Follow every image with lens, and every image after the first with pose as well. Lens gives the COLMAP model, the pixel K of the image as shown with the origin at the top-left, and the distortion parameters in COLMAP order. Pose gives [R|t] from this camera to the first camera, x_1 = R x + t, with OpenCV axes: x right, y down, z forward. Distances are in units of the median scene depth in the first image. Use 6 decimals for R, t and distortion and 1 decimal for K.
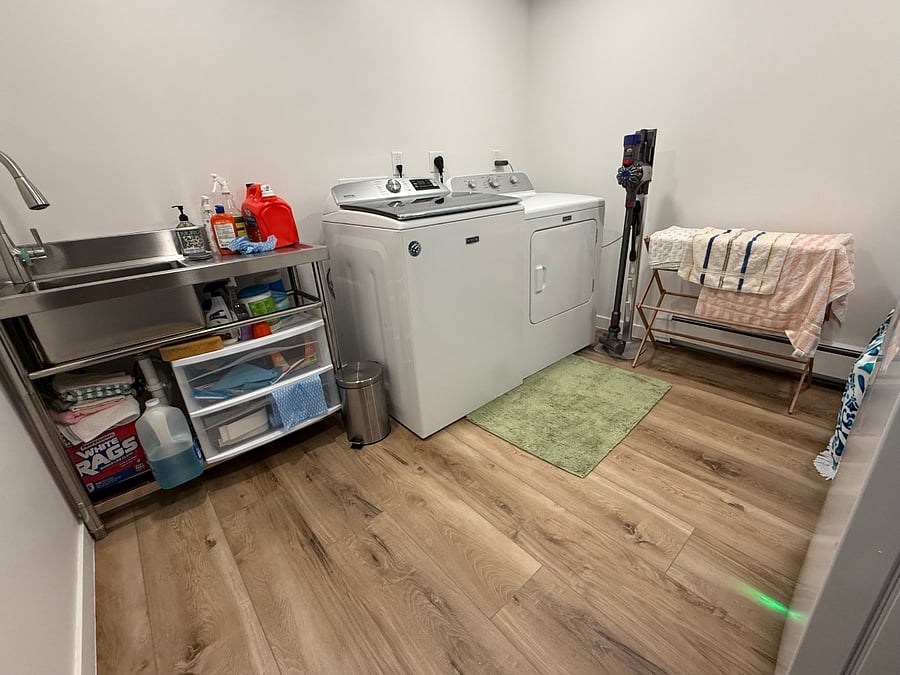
lens RADIAL K [[373.6, 0, 450.0], [0, 373.6, 337.5], [0, 0, 1]] dist [-0.009054, 0.000355]
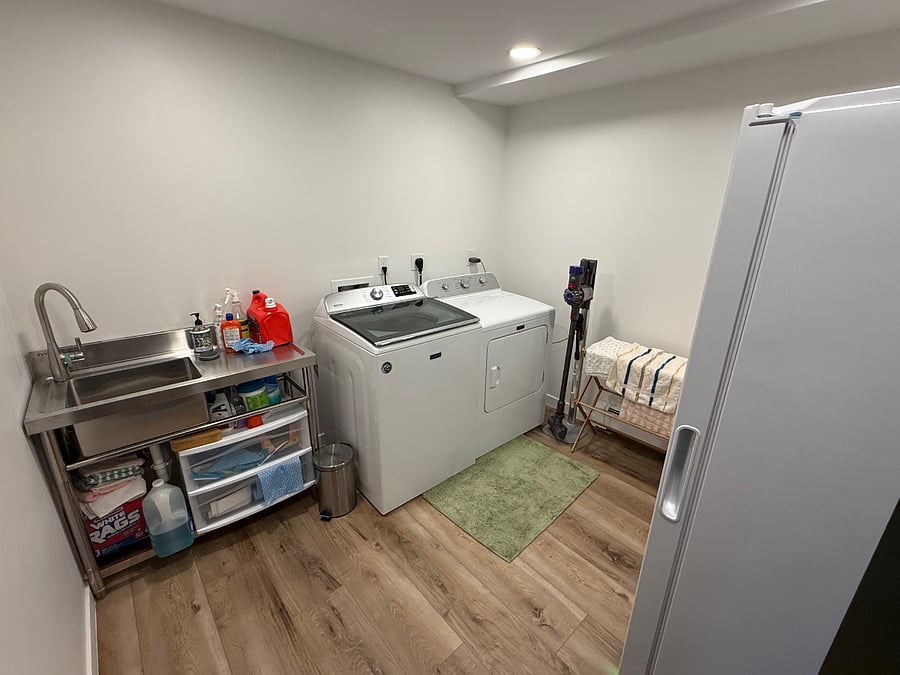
lens RADIAL K [[373.6, 0, 450.0], [0, 373.6, 337.5], [0, 0, 1]] dist [-0.009054, 0.000355]
pose [[0.996484, 0.073773, 0.039723, 0.056235], [-0.071166, 0.995443, -0.063470, -0.254747], [-0.044225, 0.060420, 0.997193, -0.244624]]
